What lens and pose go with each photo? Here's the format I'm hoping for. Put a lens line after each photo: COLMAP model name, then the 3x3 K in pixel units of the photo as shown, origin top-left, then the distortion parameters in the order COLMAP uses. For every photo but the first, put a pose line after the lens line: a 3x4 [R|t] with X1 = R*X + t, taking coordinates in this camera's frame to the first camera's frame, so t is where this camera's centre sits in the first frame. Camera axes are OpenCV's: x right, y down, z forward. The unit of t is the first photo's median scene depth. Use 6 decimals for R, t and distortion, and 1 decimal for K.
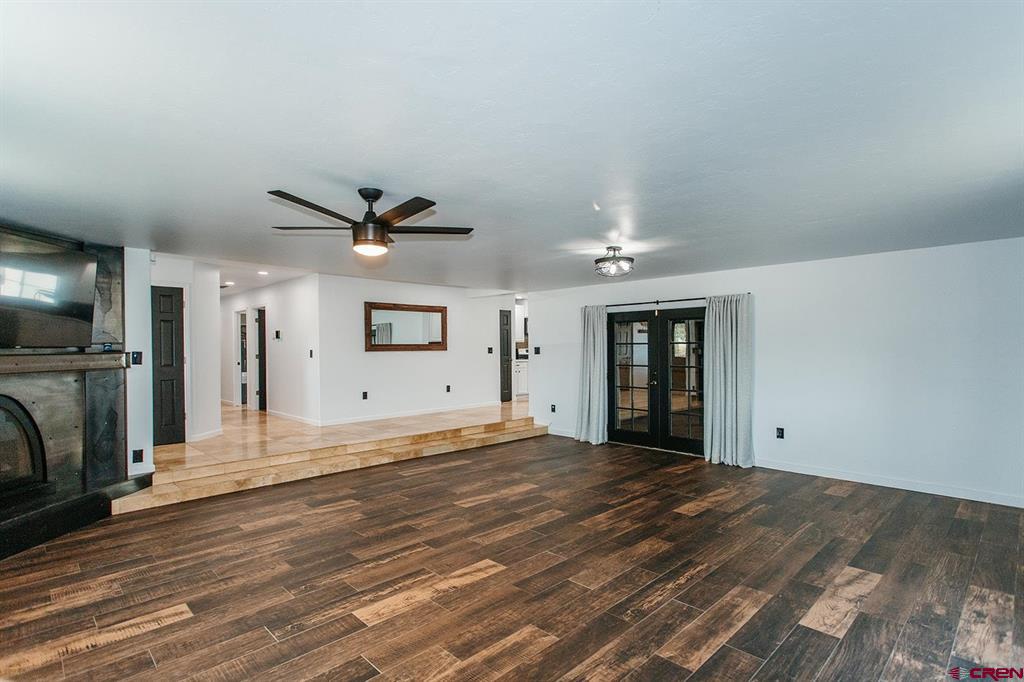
lens RADIAL K [[510.7, 0, 512.0], [0, 510.7, 341.0], [0, 0, 1]] dist [-0.001205, -0.000910]
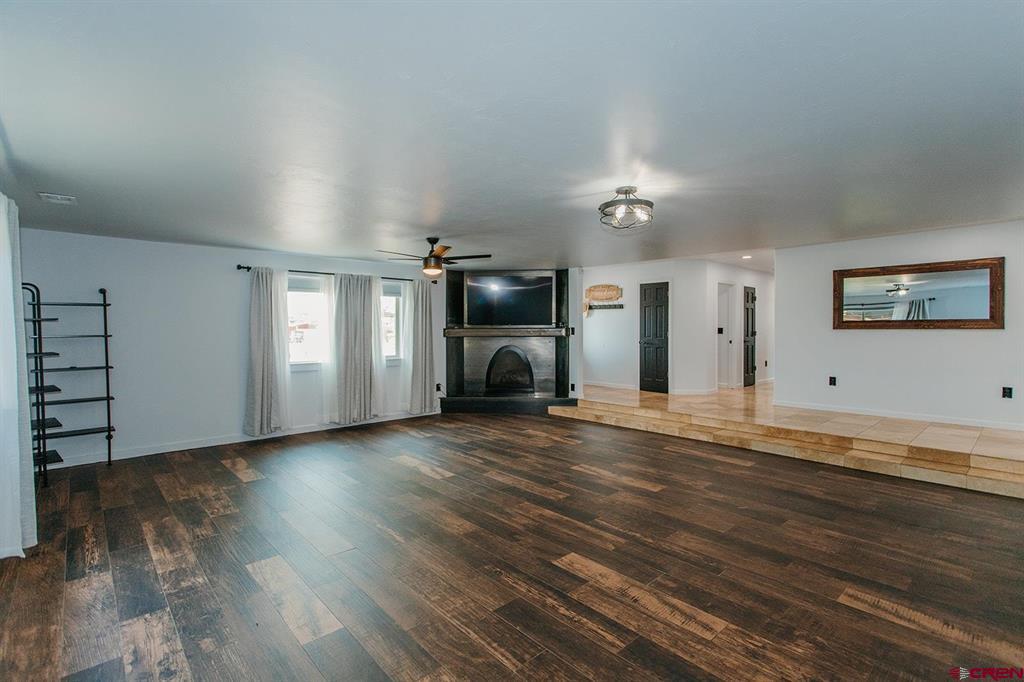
lens RADIAL K [[477.2, 0, 517.1], [0, 477.2, 326.5], [0, 0, 1]] dist [-0.000964, 0.000058]
pose [[-0.030302, 0.003205, -0.999536, 0.899757], [0.014708, 0.999888, 0.002760, 0.010971], [0.999433, -0.014617, -0.030346, 0.864526]]
